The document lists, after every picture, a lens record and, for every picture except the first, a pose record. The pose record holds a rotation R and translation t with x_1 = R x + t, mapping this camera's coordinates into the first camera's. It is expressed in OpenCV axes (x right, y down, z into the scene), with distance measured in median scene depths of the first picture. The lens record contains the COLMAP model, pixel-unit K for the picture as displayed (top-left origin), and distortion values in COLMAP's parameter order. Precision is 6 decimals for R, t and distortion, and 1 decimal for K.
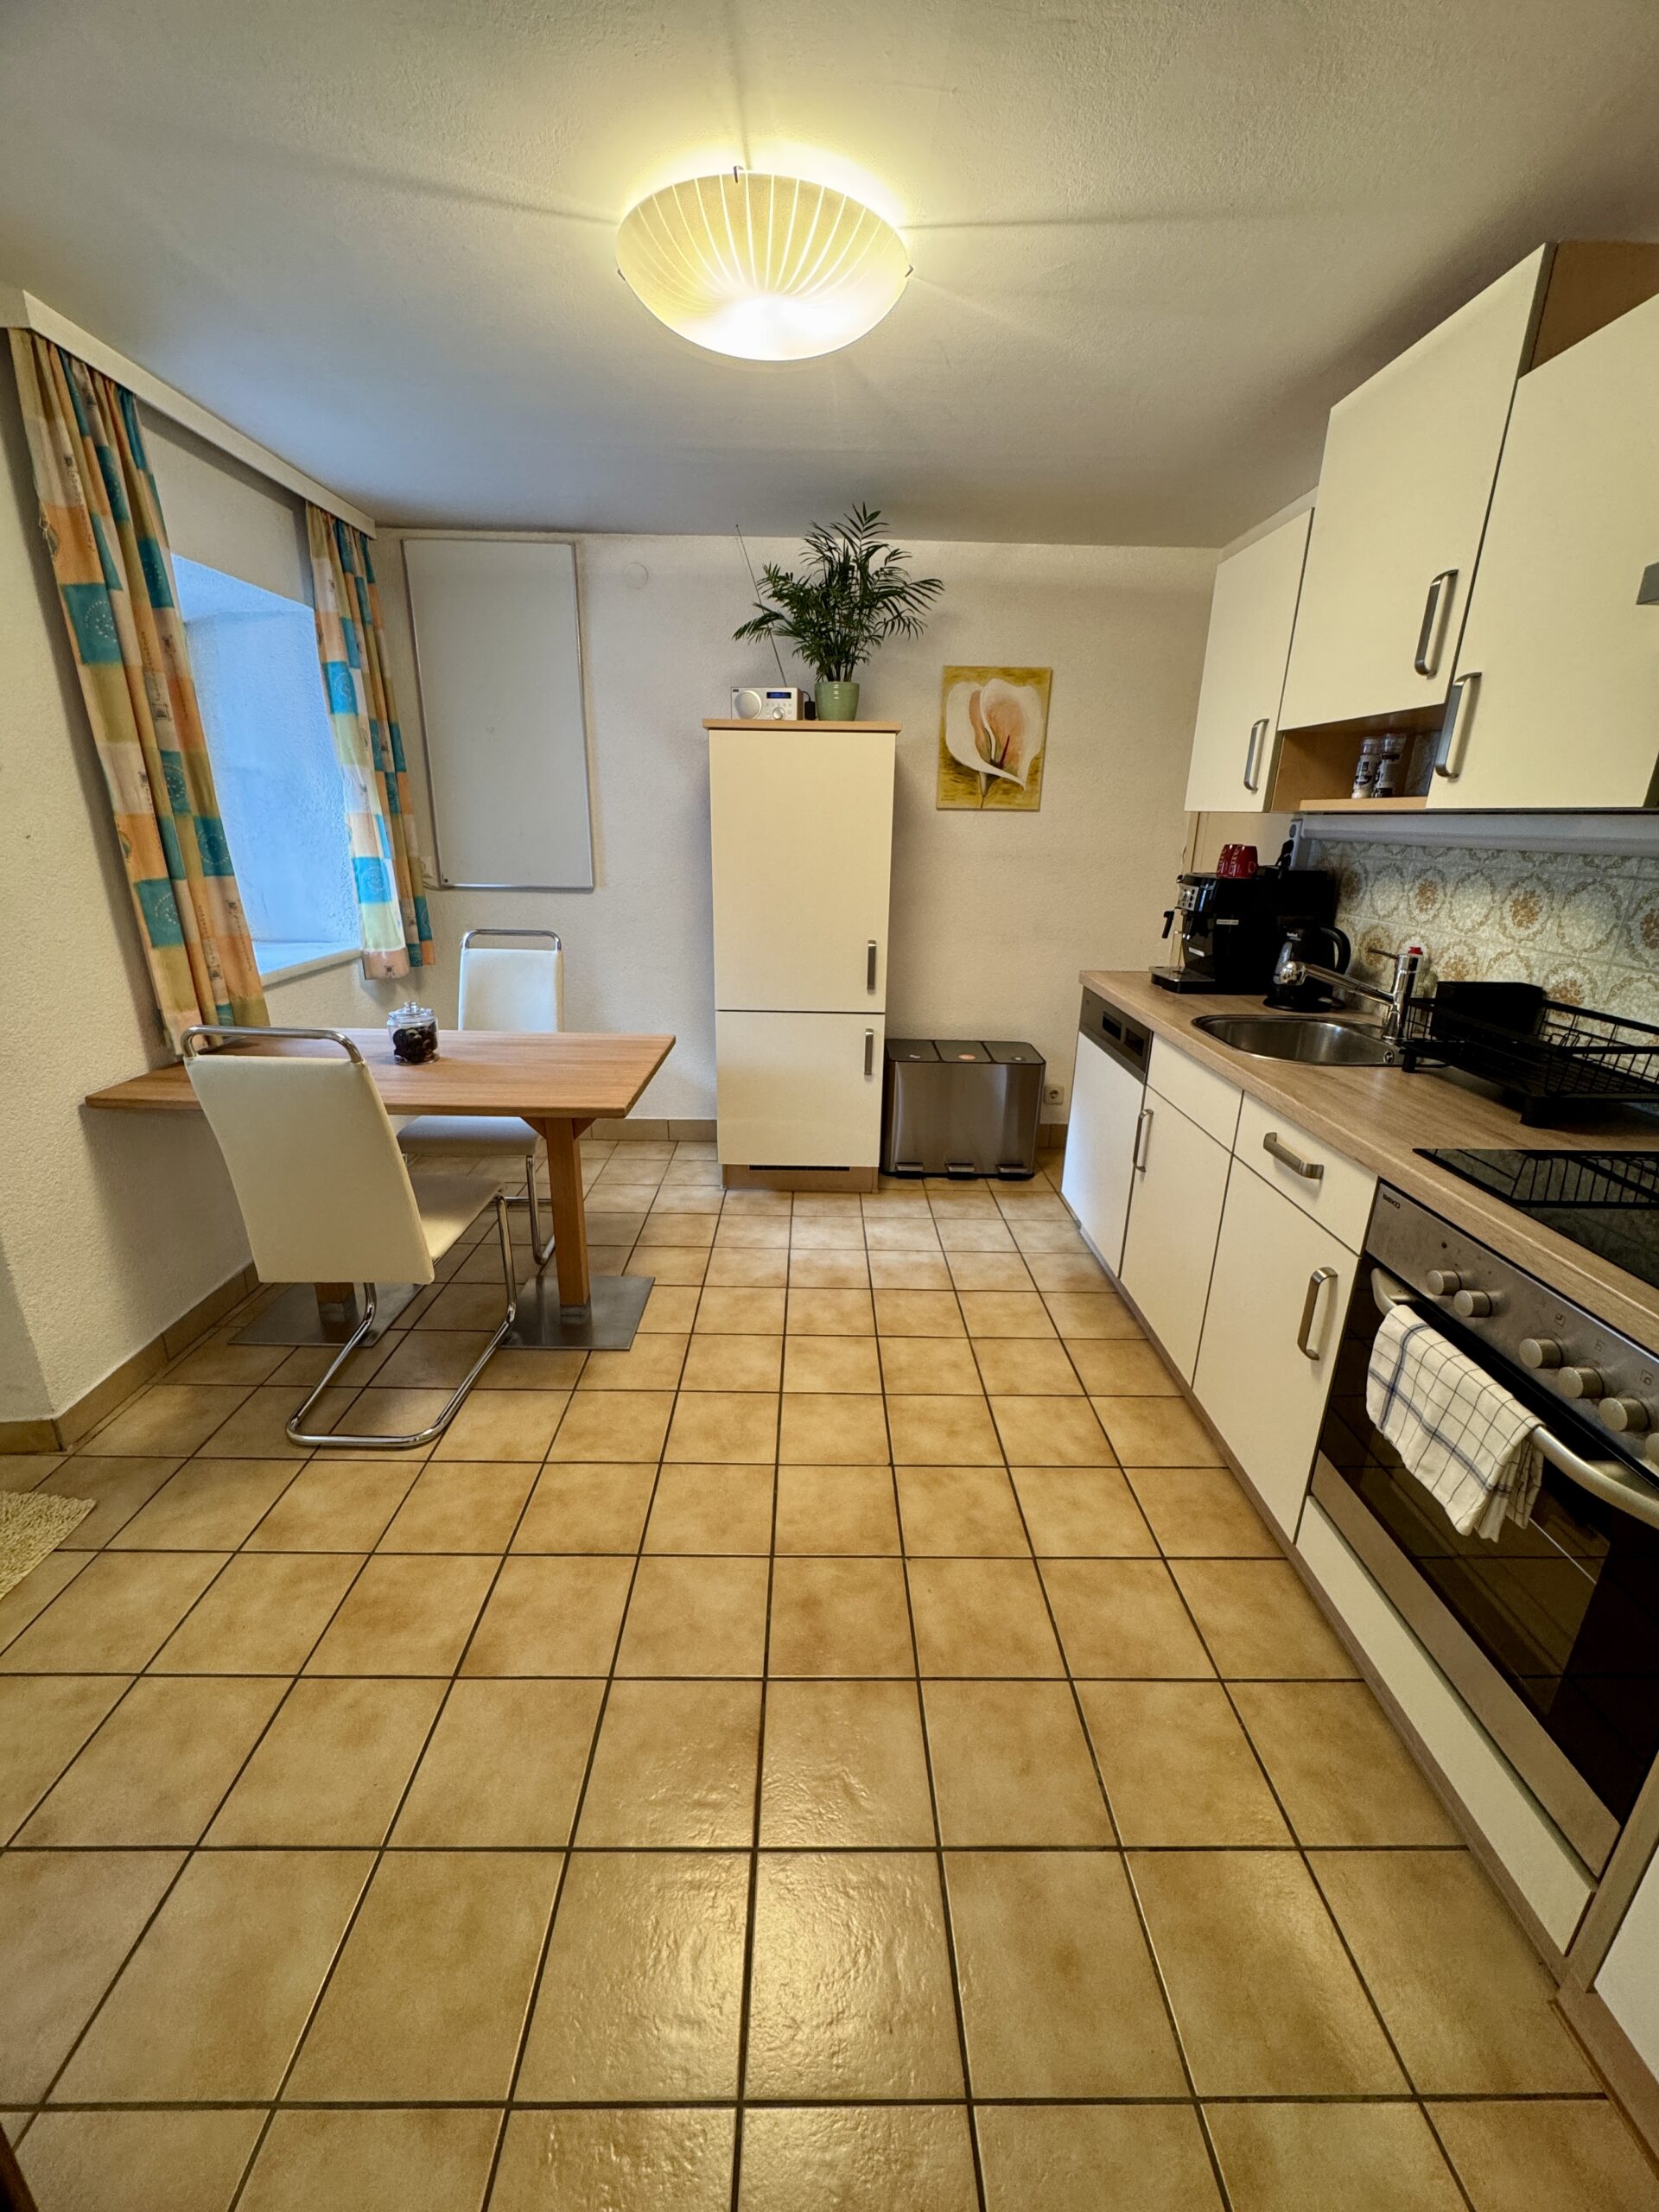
lens RADIAL K [[882.9, 0, 829.5], [0, 882.9, 1106.0], [0, 0, 1]] dist [-0.001793, 0.000648]
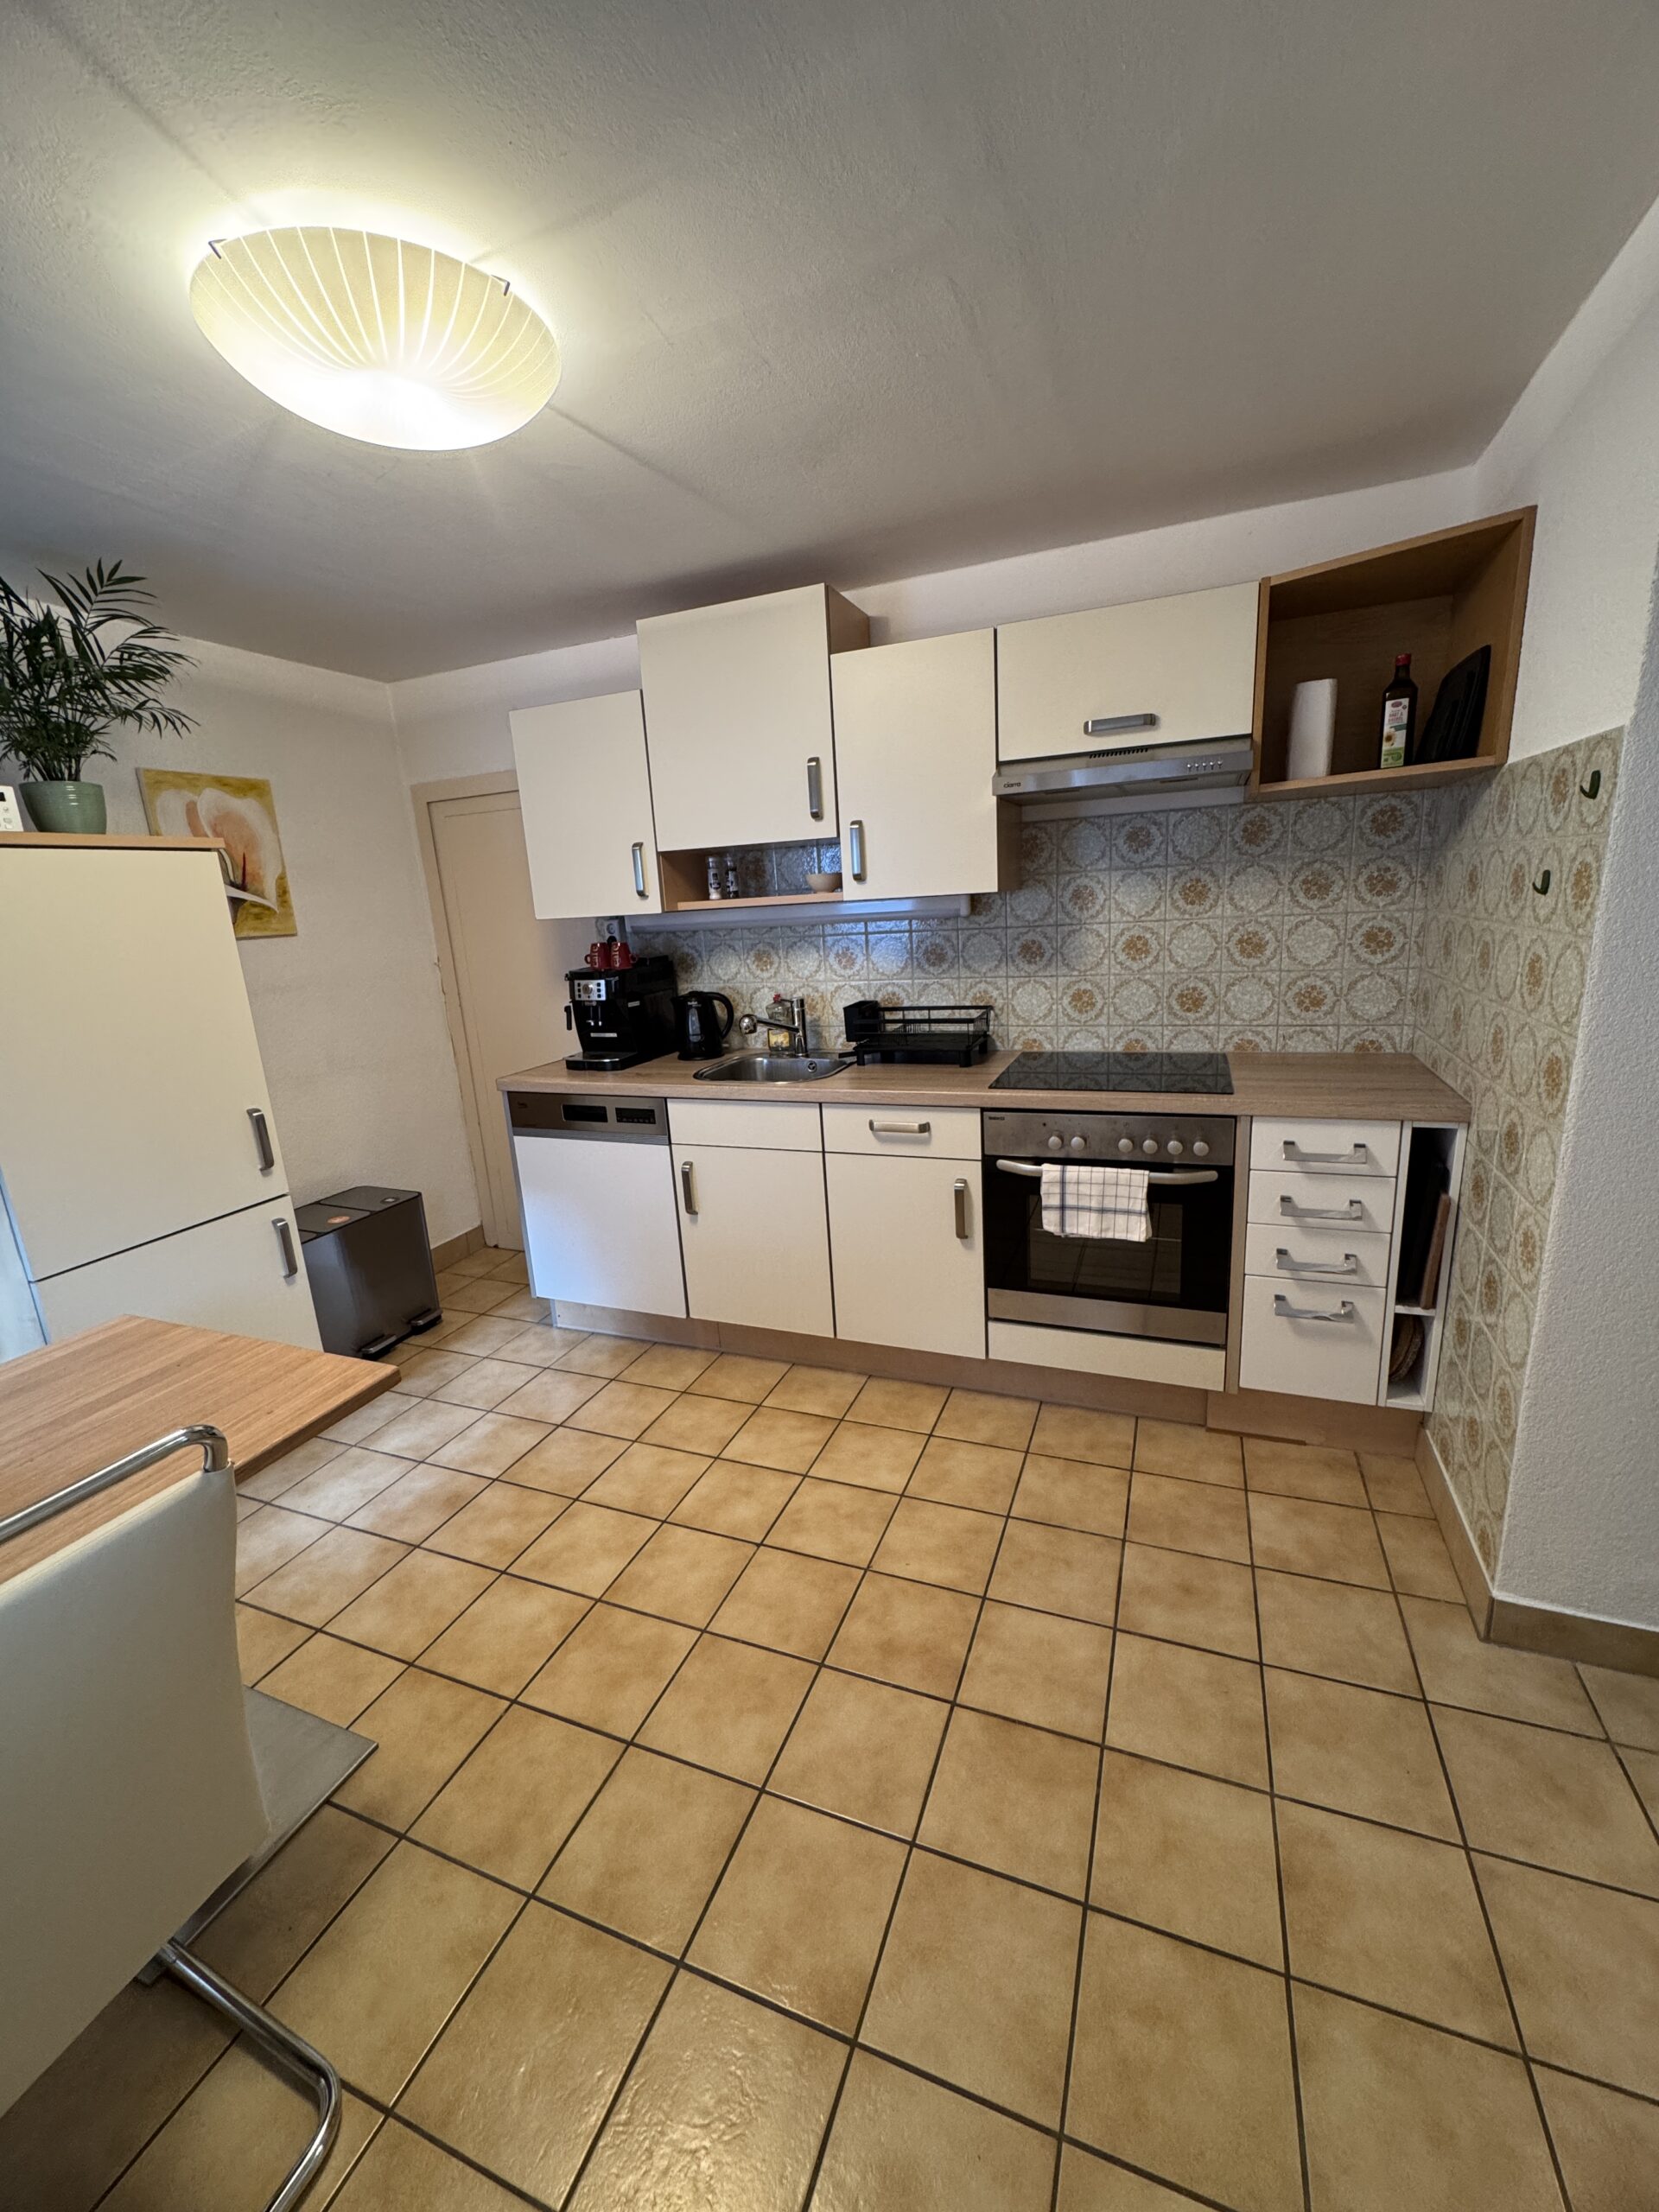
lens RADIAL K [[882.9, 0, 829.5], [0, 882.9, 1106.0], [0, 0, 1]] dist [-0.001793, 0.000648]
pose [[0.384143, -0.254407, 0.887531, -0.648271], [0.353376, 0.928603, 0.113231, -0.144334], [-0.852971, 0.270135, 0.446618, 0.326201]]
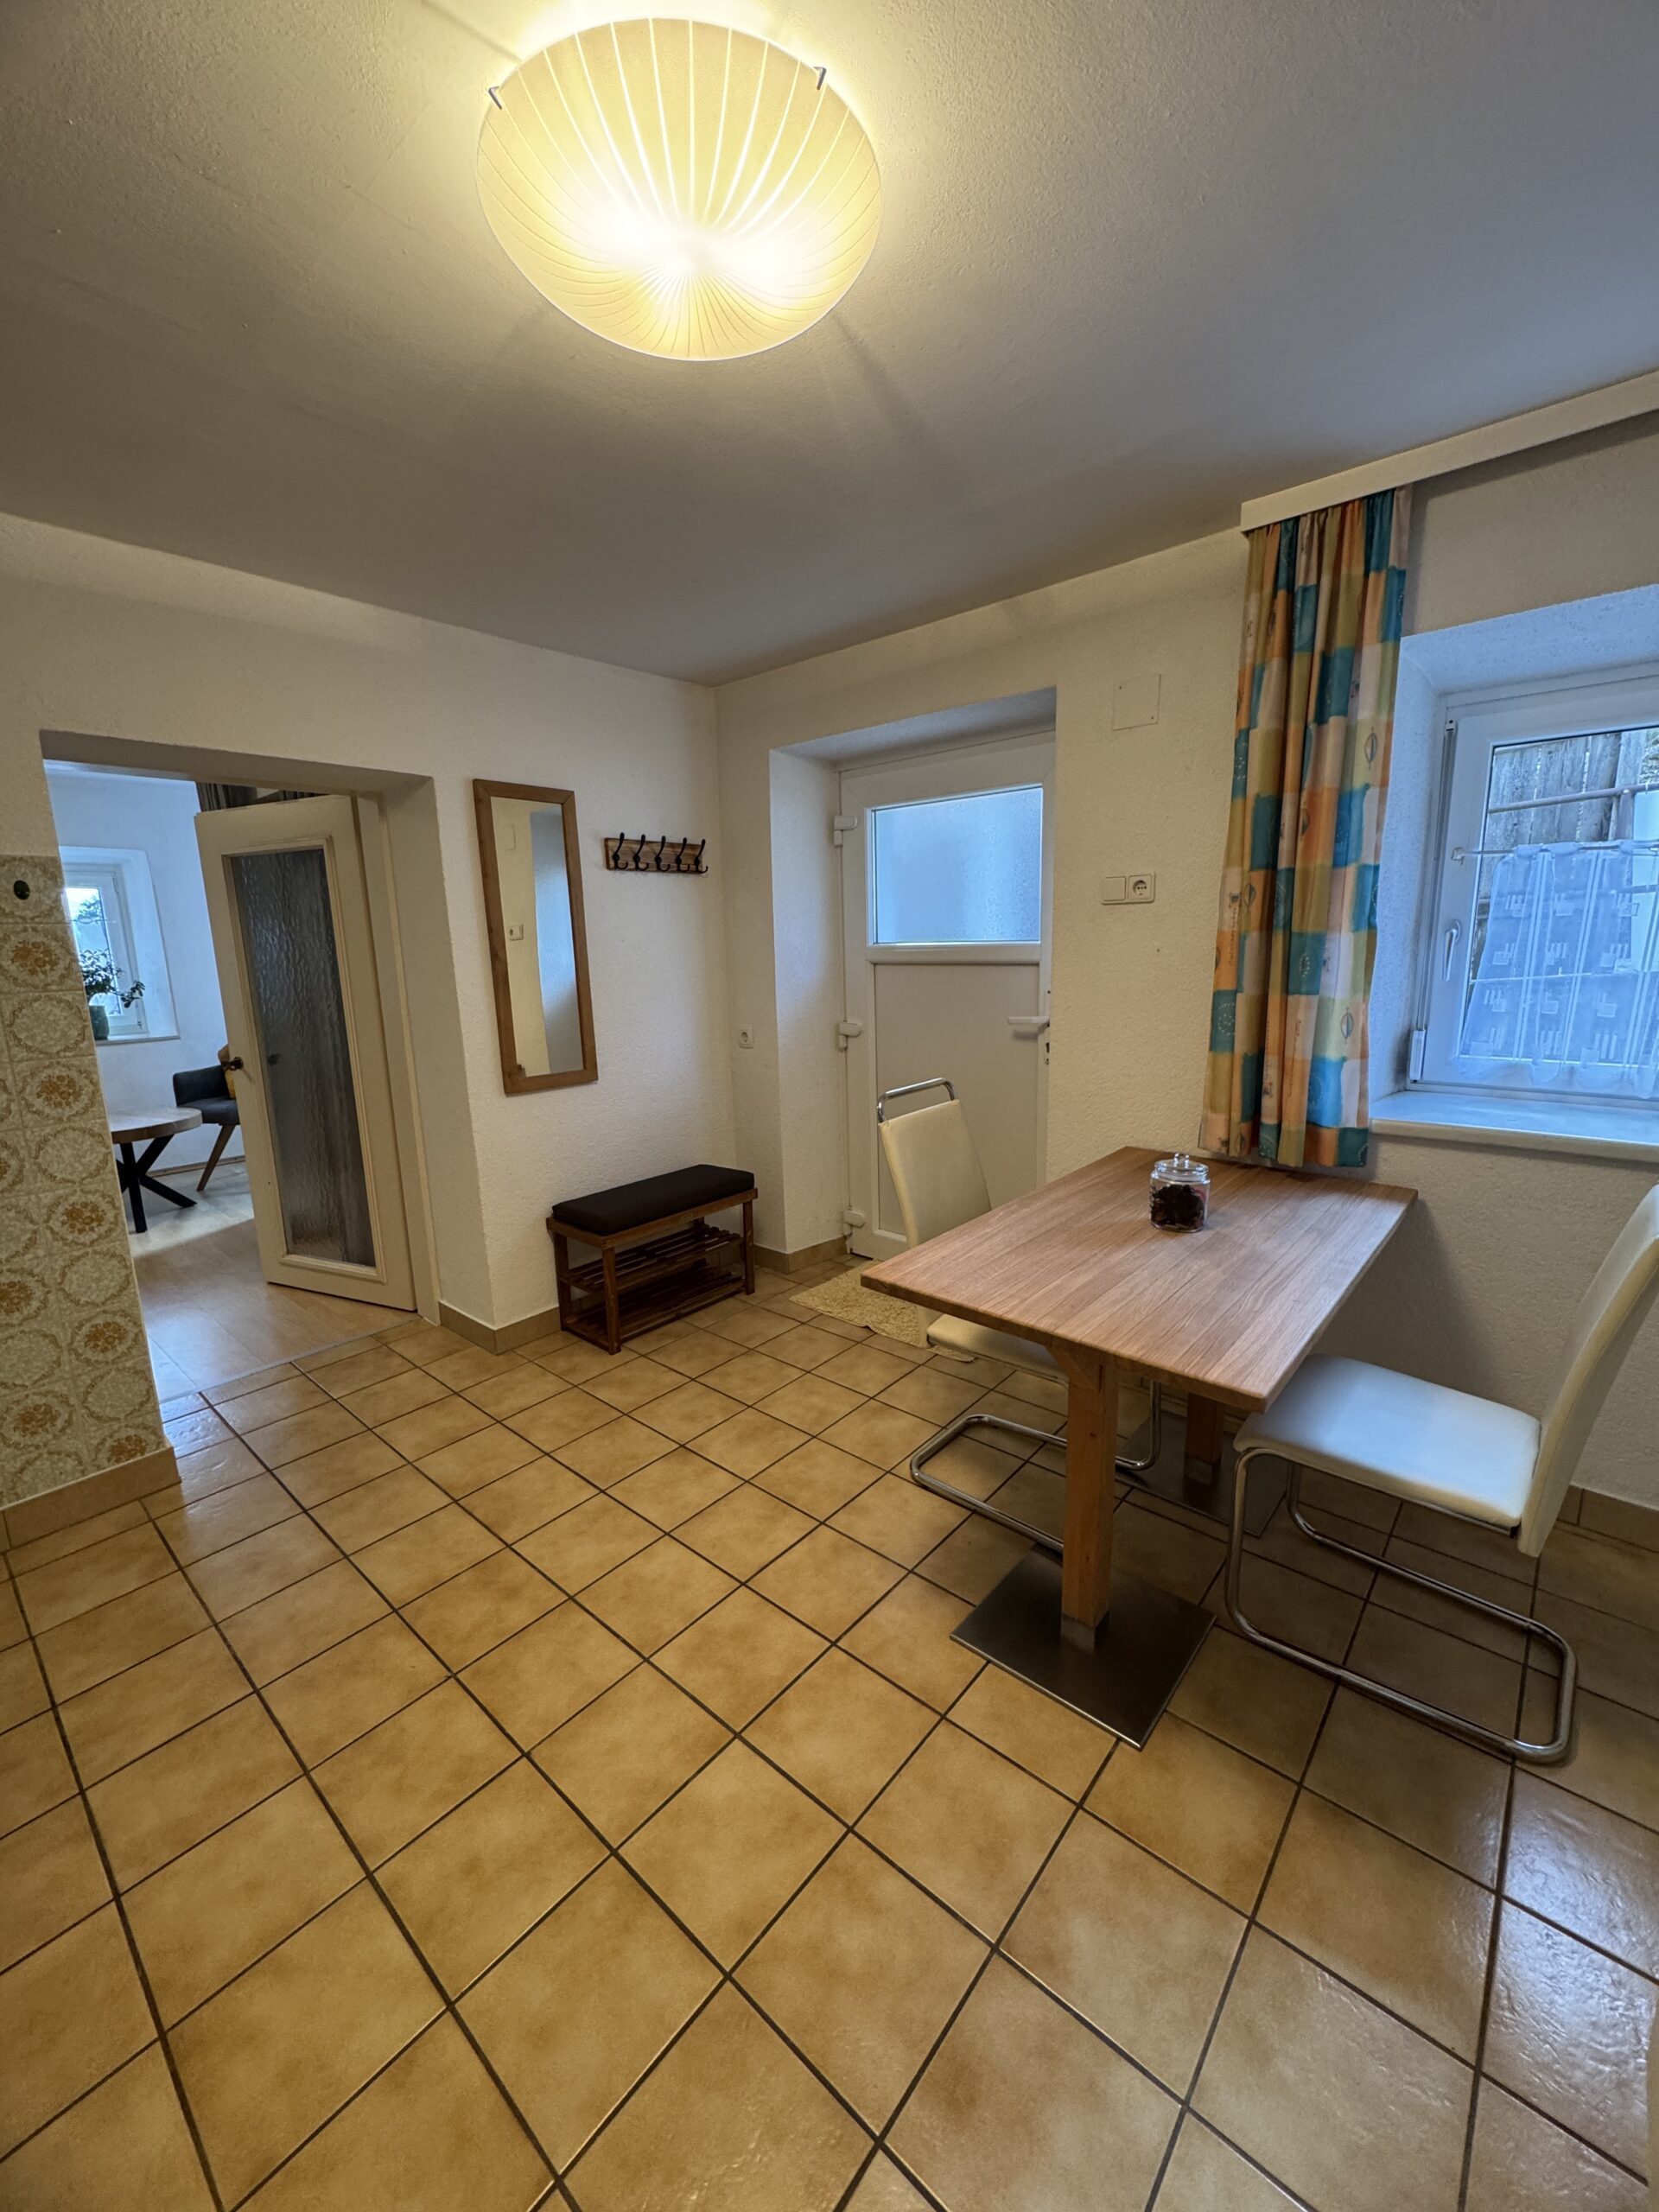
lens RADIAL K [[882.9, 0, 829.5], [0, 882.9, 1106.0], [0, 0, 1]] dist [-0.001793, 0.000648]
pose [[-0.668802, 0.141653, -0.729820, 0.360890], [-0.220040, 0.899980, 0.376323, -0.433063], [0.710131, 0.412276, -0.570739, 1.340521]]
